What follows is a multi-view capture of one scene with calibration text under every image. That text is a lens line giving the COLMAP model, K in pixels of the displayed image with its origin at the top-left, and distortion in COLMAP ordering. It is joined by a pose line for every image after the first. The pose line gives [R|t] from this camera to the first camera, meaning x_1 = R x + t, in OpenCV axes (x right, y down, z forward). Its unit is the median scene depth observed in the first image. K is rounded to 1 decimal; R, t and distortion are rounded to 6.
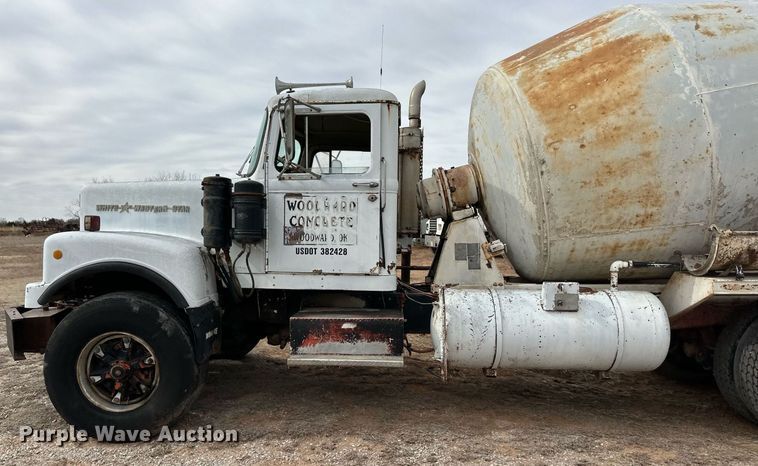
lens RADIAL K [[538.7, 0, 378.5], [0, 538.7, 263.0], [0, 0, 1]] dist [0.091166, -0.064647]
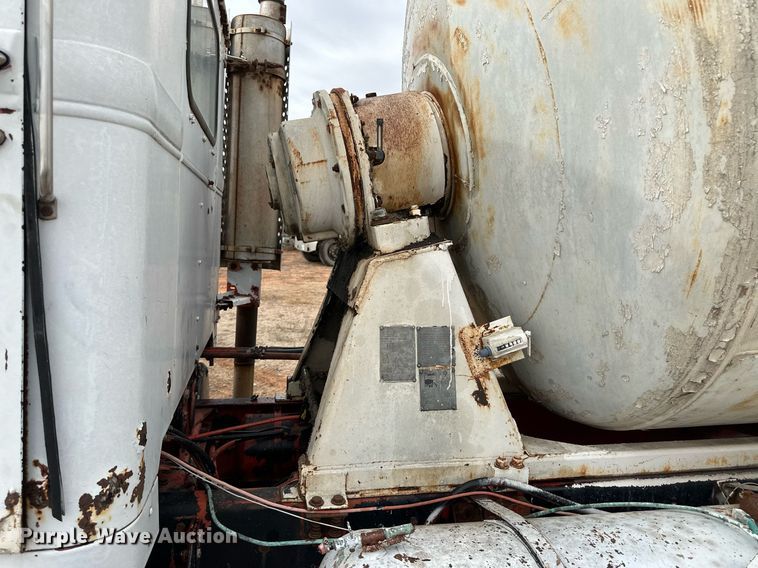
lens RADIAL K [[527.5, 0, 379.0], [0, 527.5, 284.0], [0, 0, 1]] dist [0.001903, -0.000158]
pose [[0.969597, 0.022696, 0.243652, 0.064240], [-0.034044, 0.998518, 0.042463, -0.073260], [-0.242327, -0.049467, 0.968933, 0.692587]]
